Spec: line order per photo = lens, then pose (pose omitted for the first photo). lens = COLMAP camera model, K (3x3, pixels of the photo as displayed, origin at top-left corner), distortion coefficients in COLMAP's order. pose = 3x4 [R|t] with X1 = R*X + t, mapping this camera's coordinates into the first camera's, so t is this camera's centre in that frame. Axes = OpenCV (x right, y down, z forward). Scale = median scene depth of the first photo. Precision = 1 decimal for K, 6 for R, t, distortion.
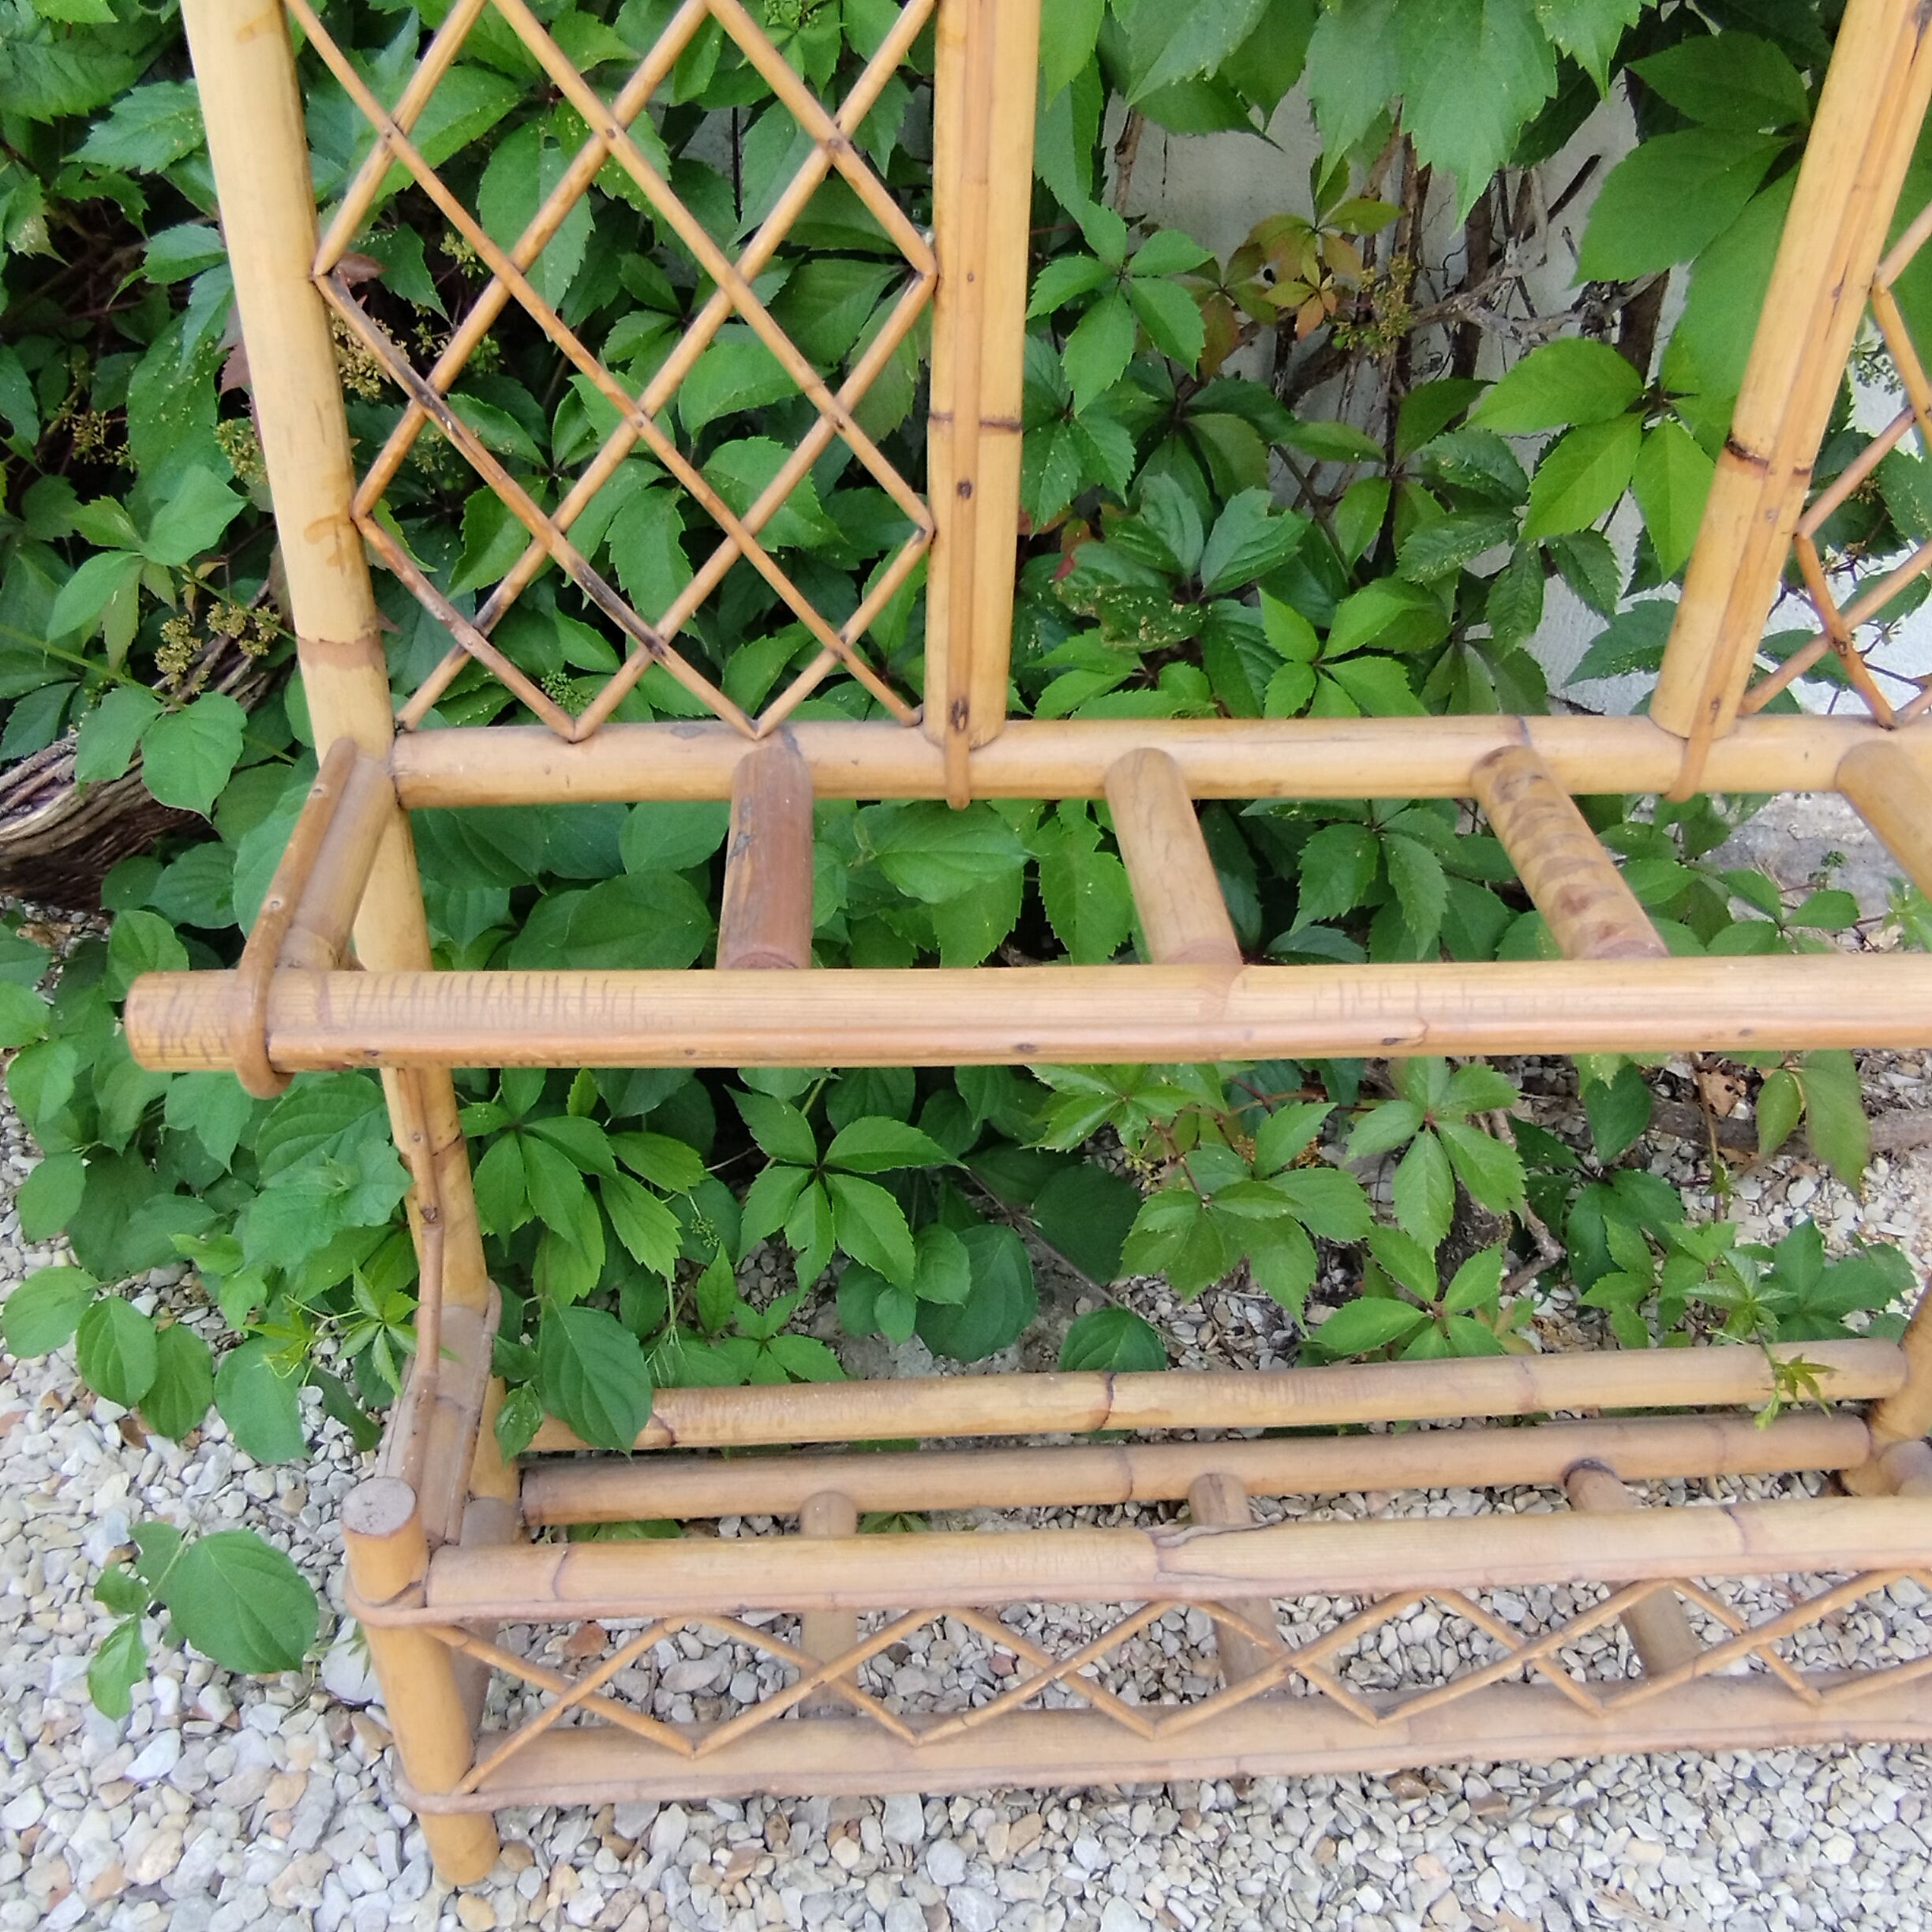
lens RADIAL K [[1833.6, 0, 909.9], [0, 1833.6, 980.7], [0, 0, 1]] dist [-0.061952, 0.053965]
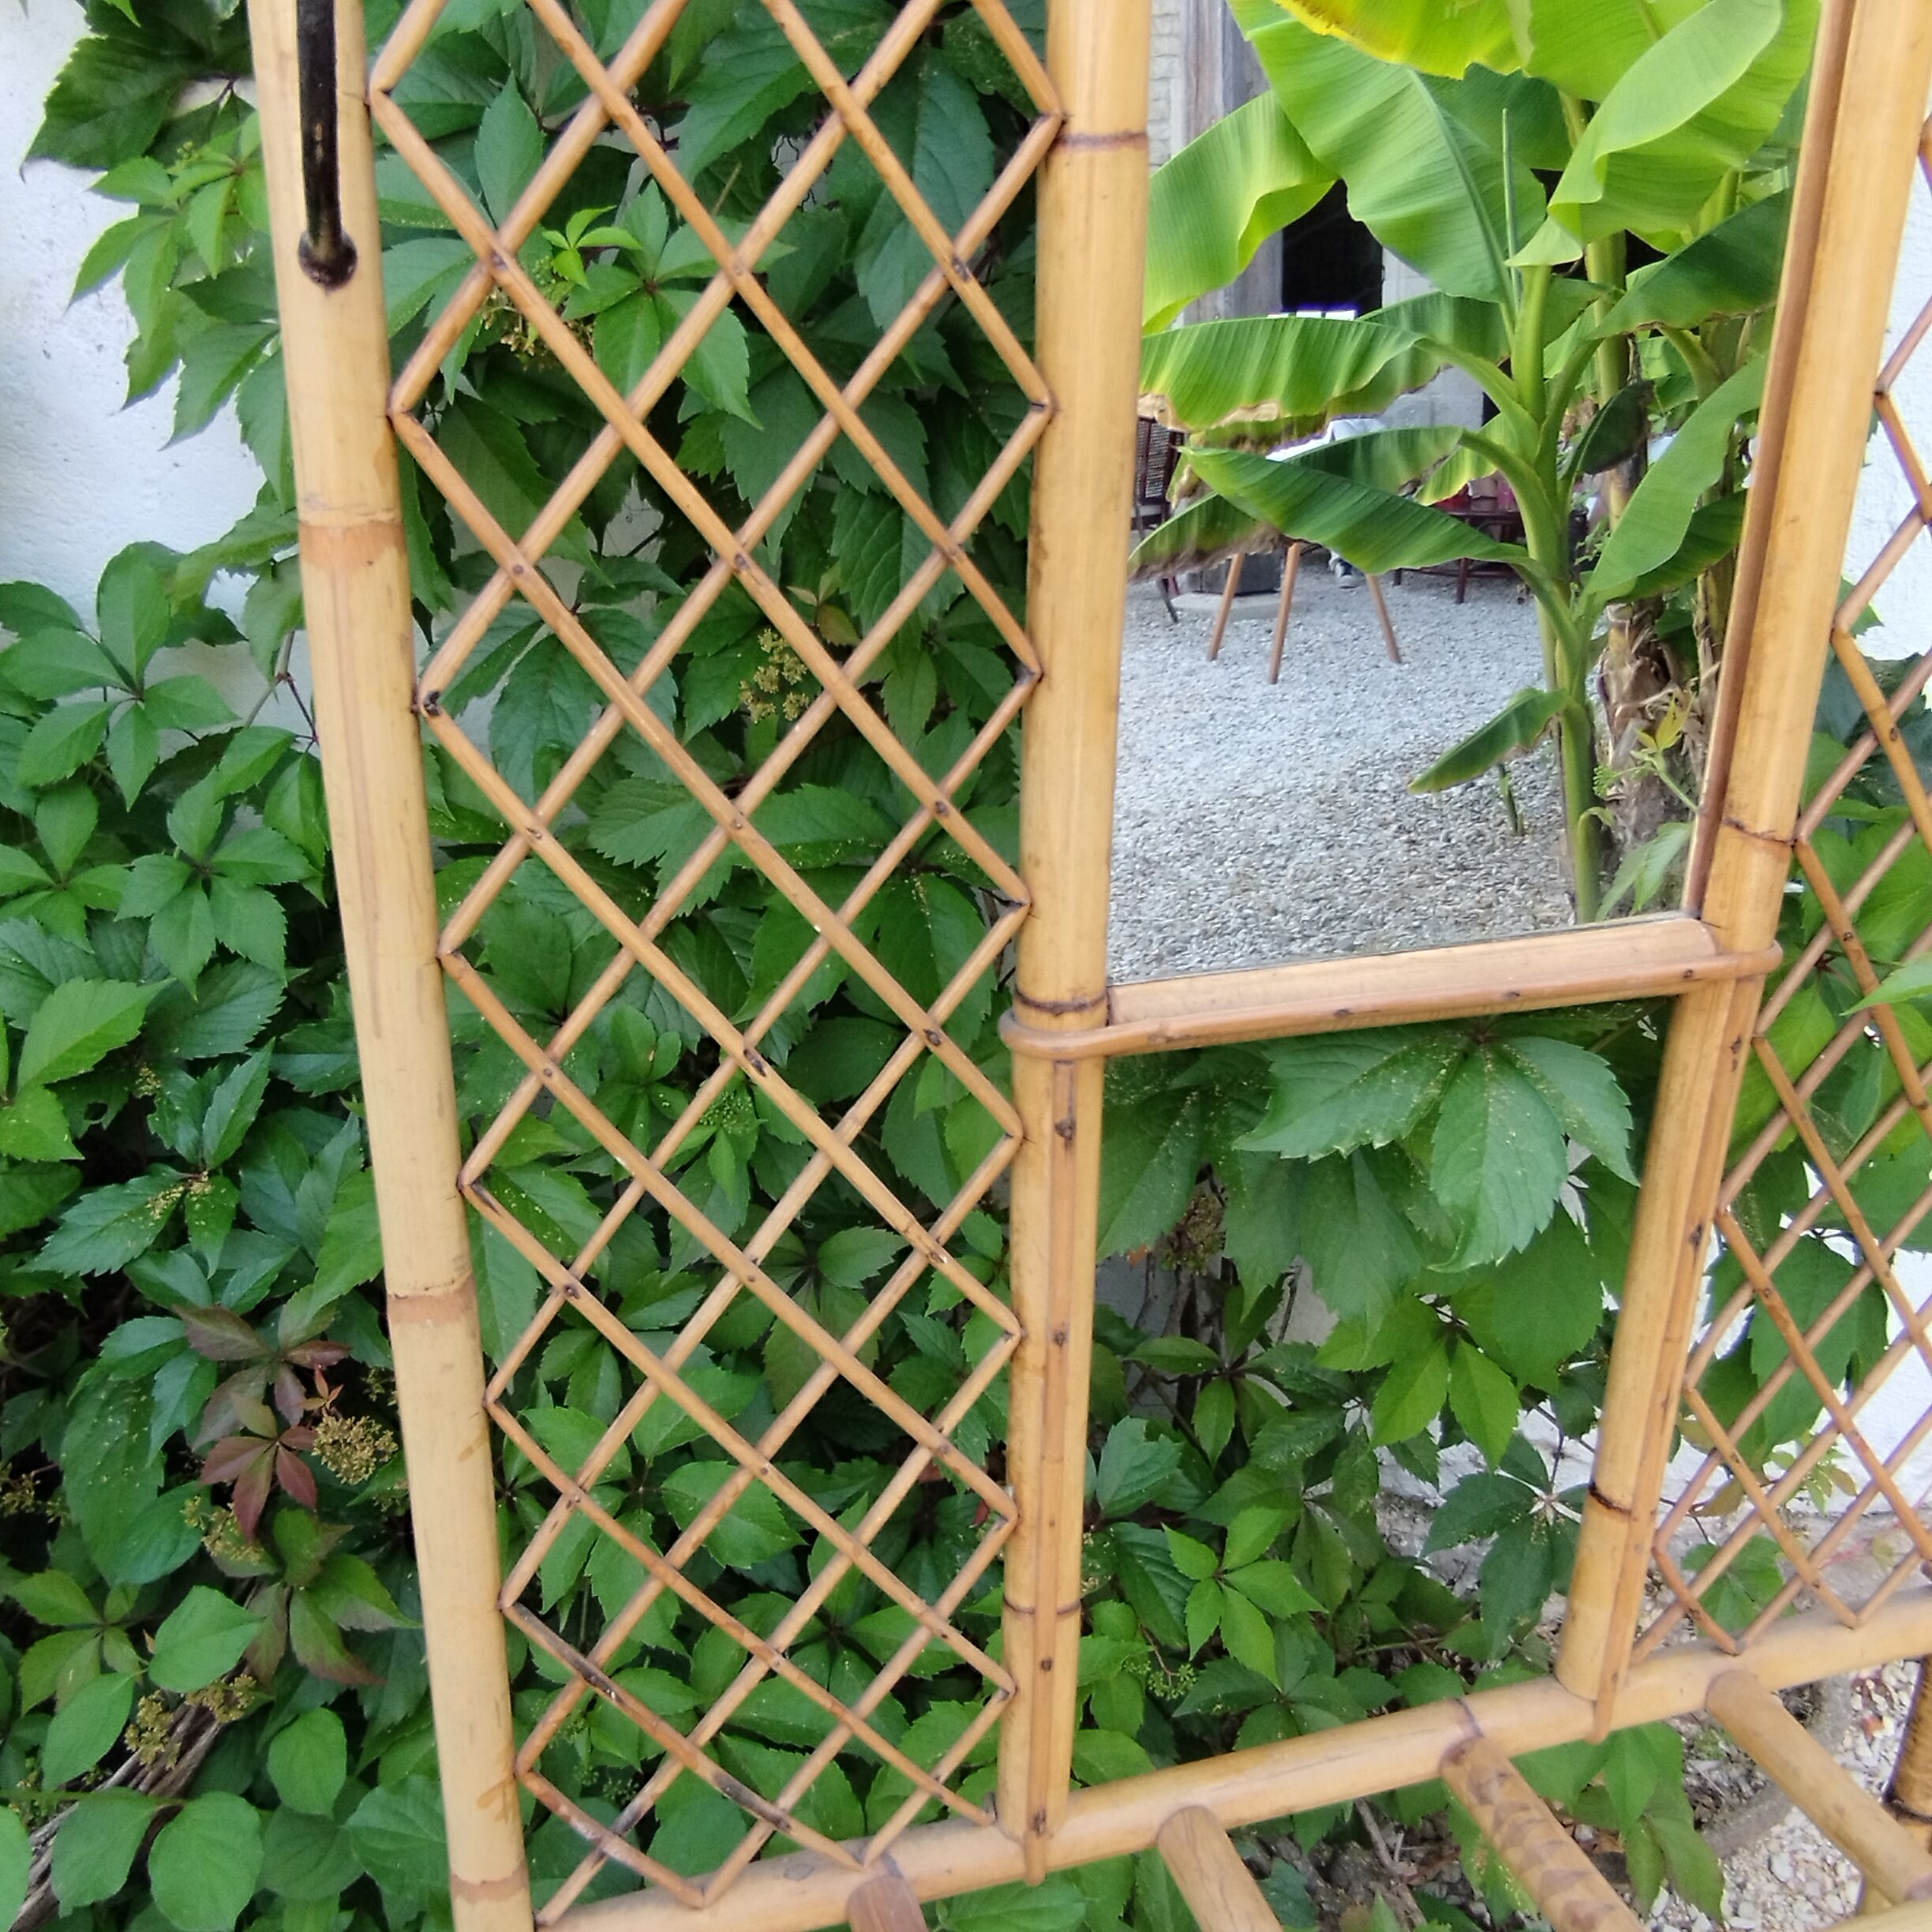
lens RADIAL K [[1852.2, 0, 889.1], [0, 1852.2, 972.9], [0, 0, 1]] dist [-0.067522, 0.083311]
pose [[0.970686, -0.101496, 0.217869, -0.197152], [0.155659, 0.956150, -0.248088, -0.289563], [-0.183135, 0.274729, 0.943920, -0.165399]]
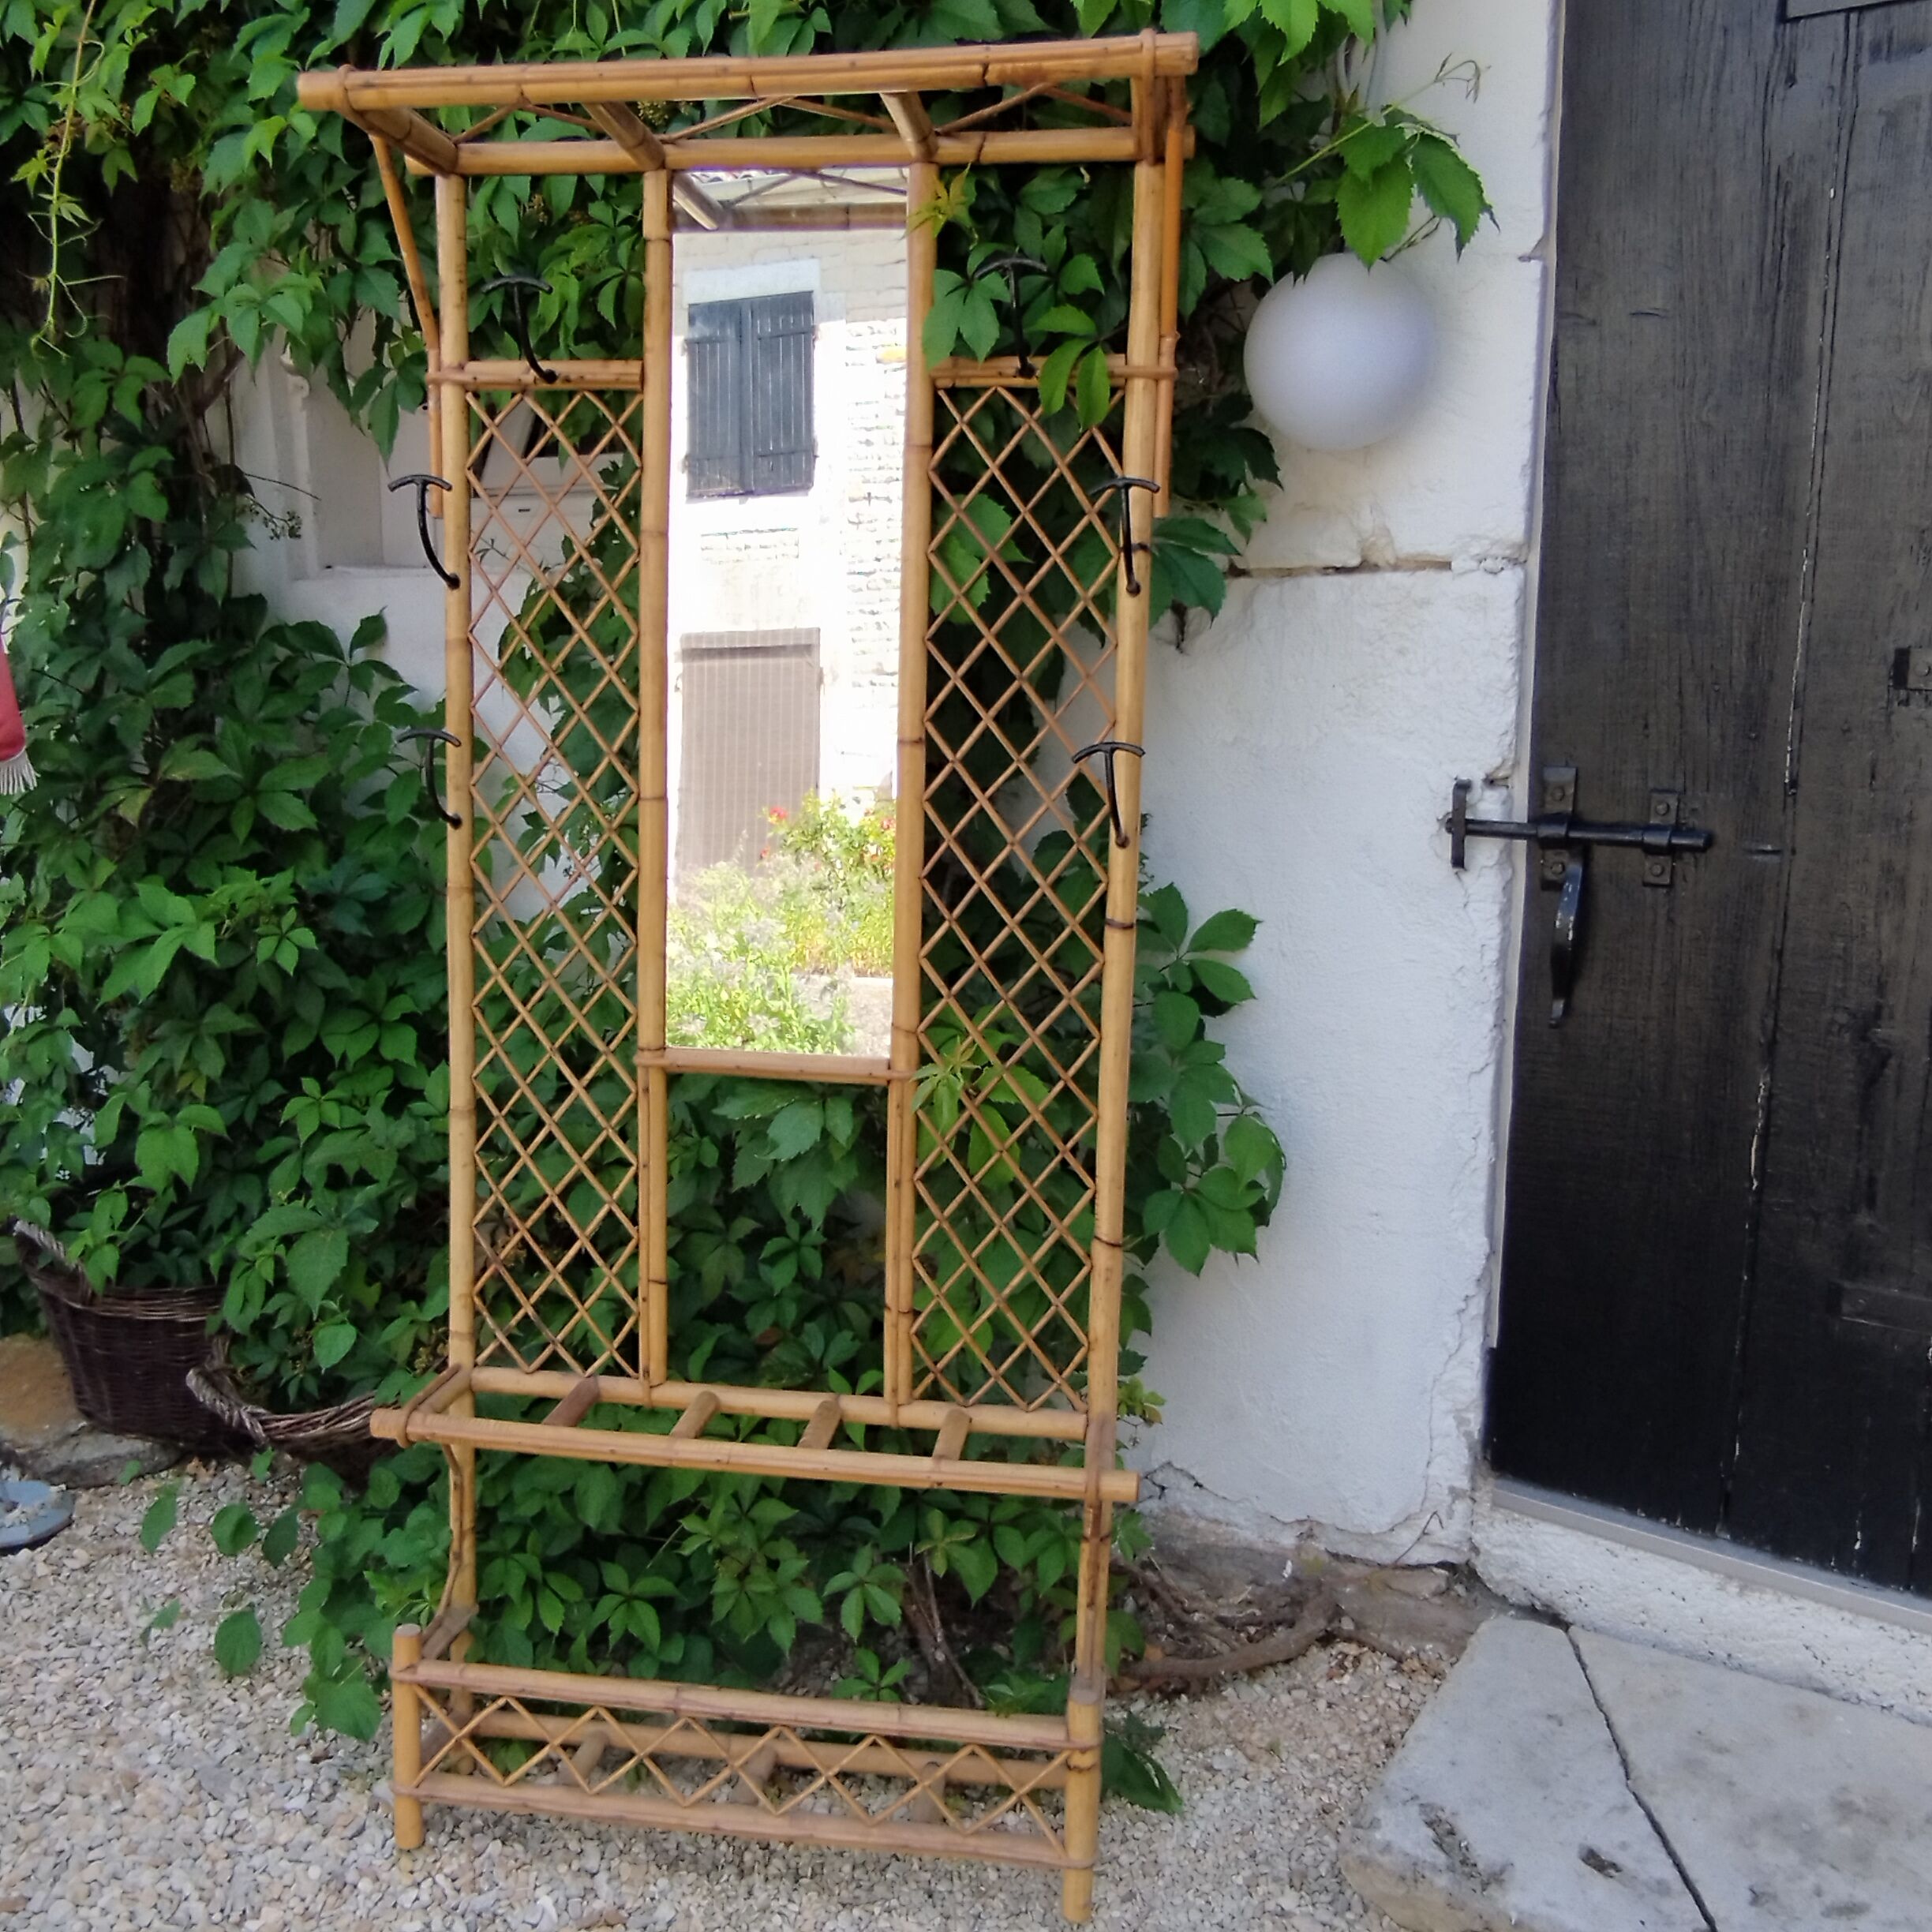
lens RADIAL K [[1833.6, 0, 909.9], [0, 1833.6, 980.7], [0, 0, 1]] dist [-0.061952, 0.053965]
pose [[0.982152, 0.038255, -0.184160, 0.753396], [-0.123009, 0.871331, -0.475028, 0.513517], [0.142292, 0.489203, 0.860485, -1.432399]]
